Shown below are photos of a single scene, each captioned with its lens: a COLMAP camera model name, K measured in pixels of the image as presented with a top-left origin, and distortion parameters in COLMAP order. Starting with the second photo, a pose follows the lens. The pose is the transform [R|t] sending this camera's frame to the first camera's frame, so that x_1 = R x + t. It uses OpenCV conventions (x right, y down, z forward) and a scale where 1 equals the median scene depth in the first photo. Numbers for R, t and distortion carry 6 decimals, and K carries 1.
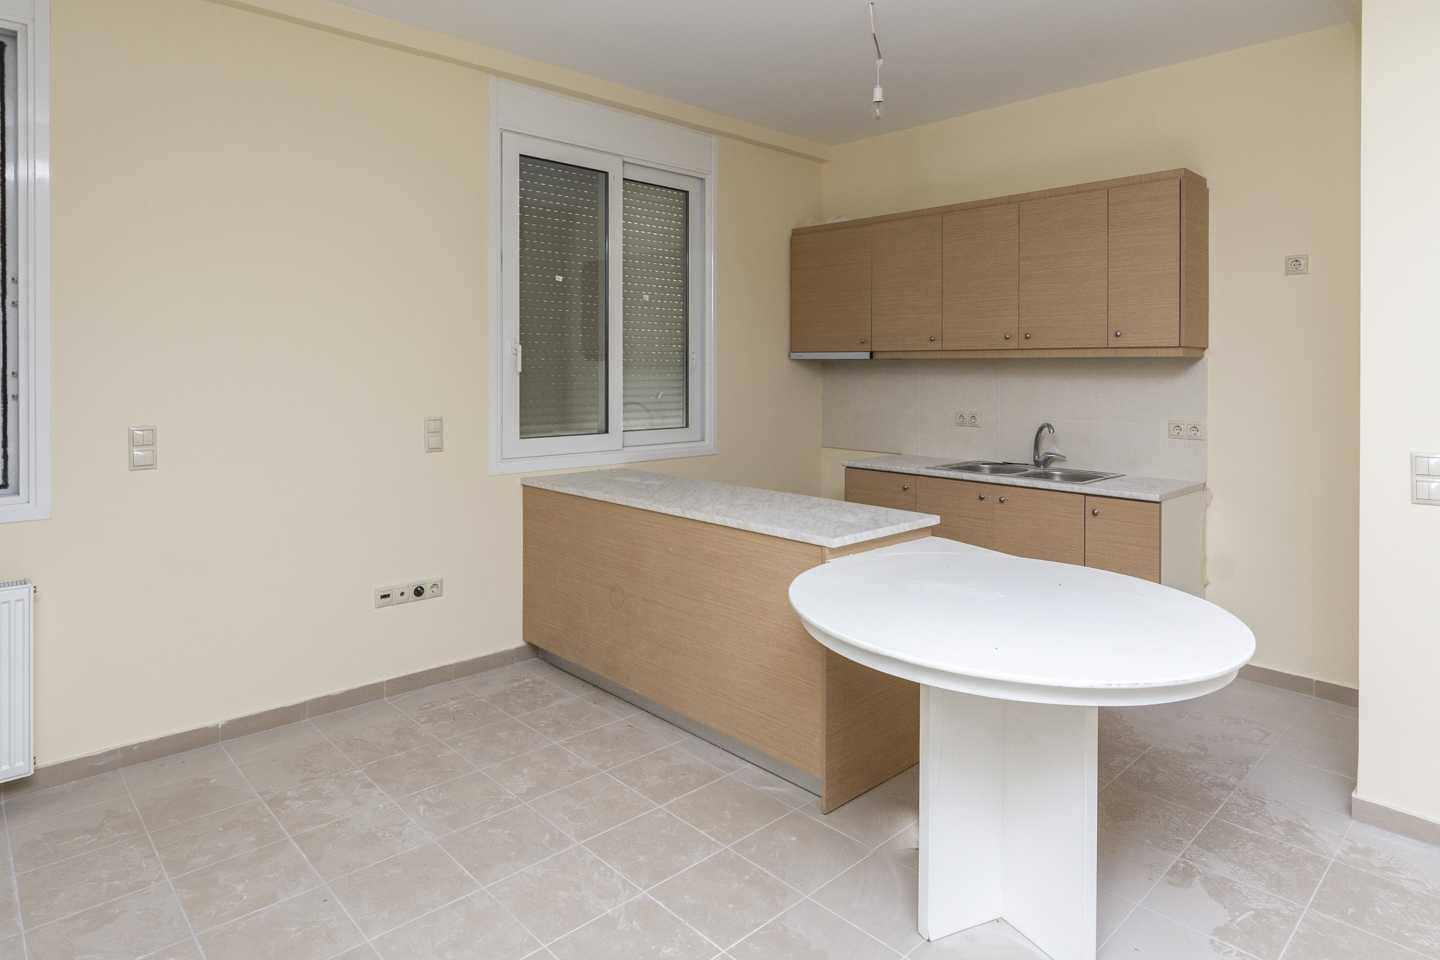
lens RADIAL K [[826.7, 0, 717.7], [0, 826.7, 363.7], [0, 0, 1]] dist [0.003389, -0.000424]
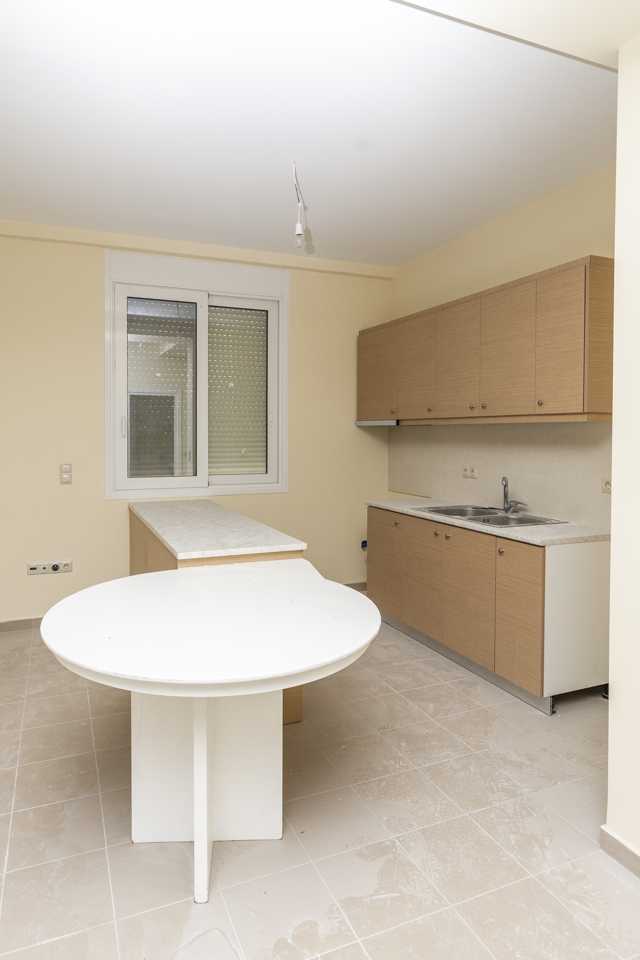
lens RADIAL K [[566.5, 0, 321.1], [0, 566.5, 440.1], [0, 0, 1]] dist [0.003046, 0.000689]
pose [[0.928165, 0.002113, -0.372163, 0.470360], [0.004905, 0.999828, 0.017908, 0.001023], [0.372136, -0.018447, 0.927995, 0.124995]]
